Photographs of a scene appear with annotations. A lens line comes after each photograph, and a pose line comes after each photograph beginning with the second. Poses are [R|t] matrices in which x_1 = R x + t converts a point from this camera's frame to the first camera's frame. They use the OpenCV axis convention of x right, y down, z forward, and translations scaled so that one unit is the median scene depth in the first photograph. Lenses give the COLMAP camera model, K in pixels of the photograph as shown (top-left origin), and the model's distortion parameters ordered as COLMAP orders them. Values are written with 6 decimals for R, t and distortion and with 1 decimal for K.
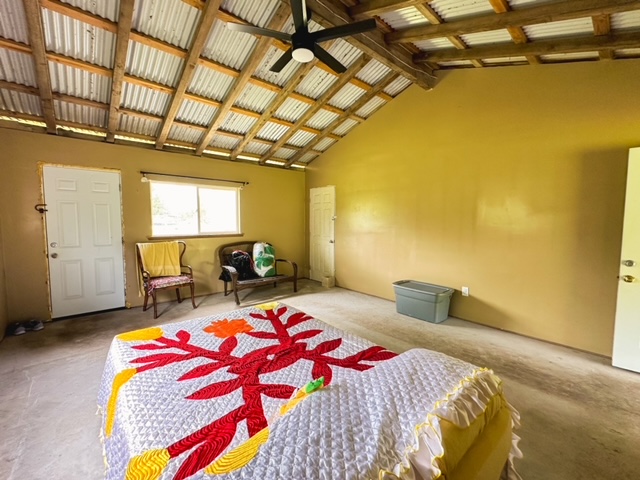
lens RADIAL K [[267.3, 0, 320.0], [0, 267.3, 240.0], [0, 0, 1]] dist [-0.001229, -0.000288]
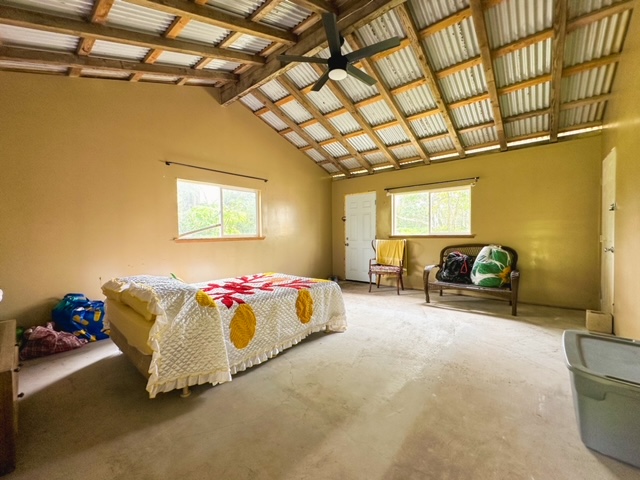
lens RADIAL K [[267.3, 0, 320.0], [0, 267.3, 240.0], [0, 0, 1]] dist [-0.001229, -0.000288]
pose [[0.157110, 0.023387, -0.987304, 0.569150], [-0.045722, 0.998820, 0.016384, 0.003681], [0.986522, 0.042568, 0.157993, 0.388228]]
